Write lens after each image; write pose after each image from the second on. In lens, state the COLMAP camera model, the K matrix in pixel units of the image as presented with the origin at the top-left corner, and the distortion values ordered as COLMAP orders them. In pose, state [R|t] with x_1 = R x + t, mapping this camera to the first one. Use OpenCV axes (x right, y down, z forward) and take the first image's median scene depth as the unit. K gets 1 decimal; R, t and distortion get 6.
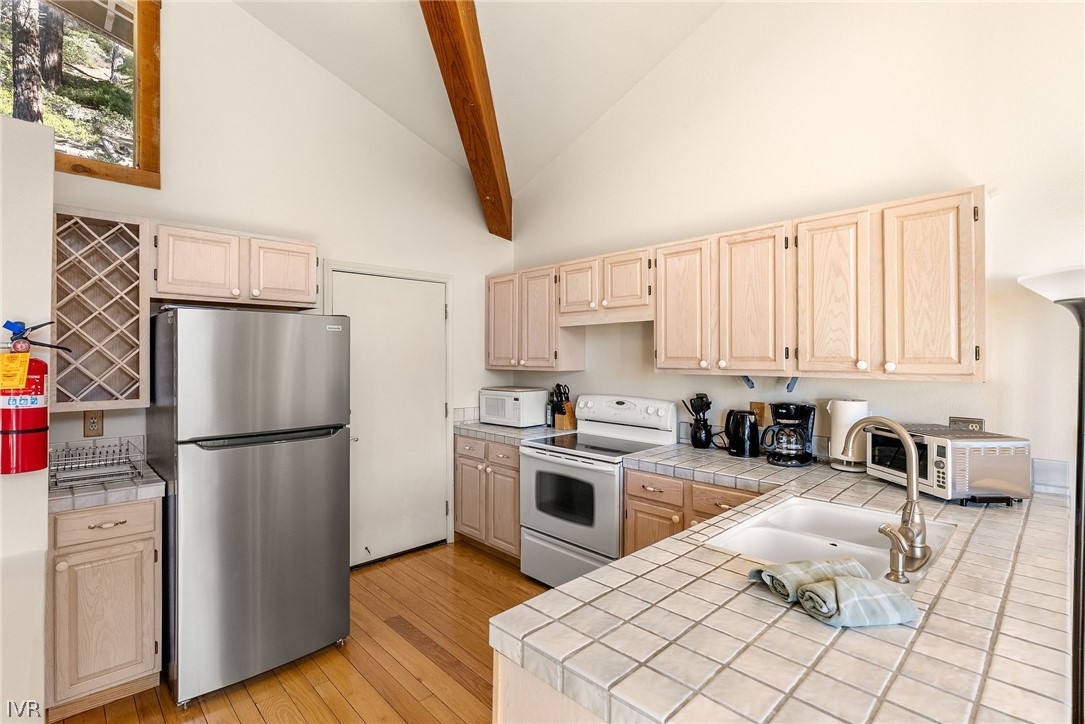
lens RADIAL K [[501.3, 0, 499.4], [0, 501.3, 352.9], [0, 0, 1]] dist [-0.003125, 0.002336]
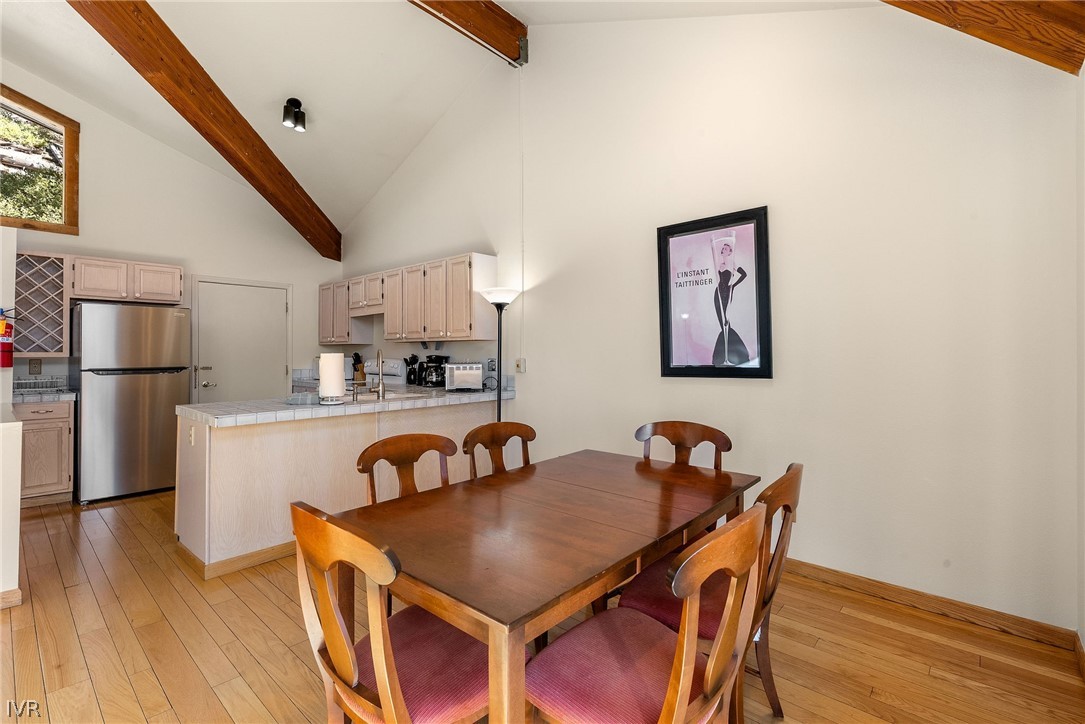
lens RADIAL K [[501.3, 0, 547.7], [0, 501.3, 346.3], [0, 0, 1]] dist [-0.003125, 0.002336]
pose [[0.993832, -0.000423, 0.110895, 0.814843], [0.001568, 0.999946, -0.010230, 0.087415], [-0.110885, 0.010341, 0.993779, -0.987555]]
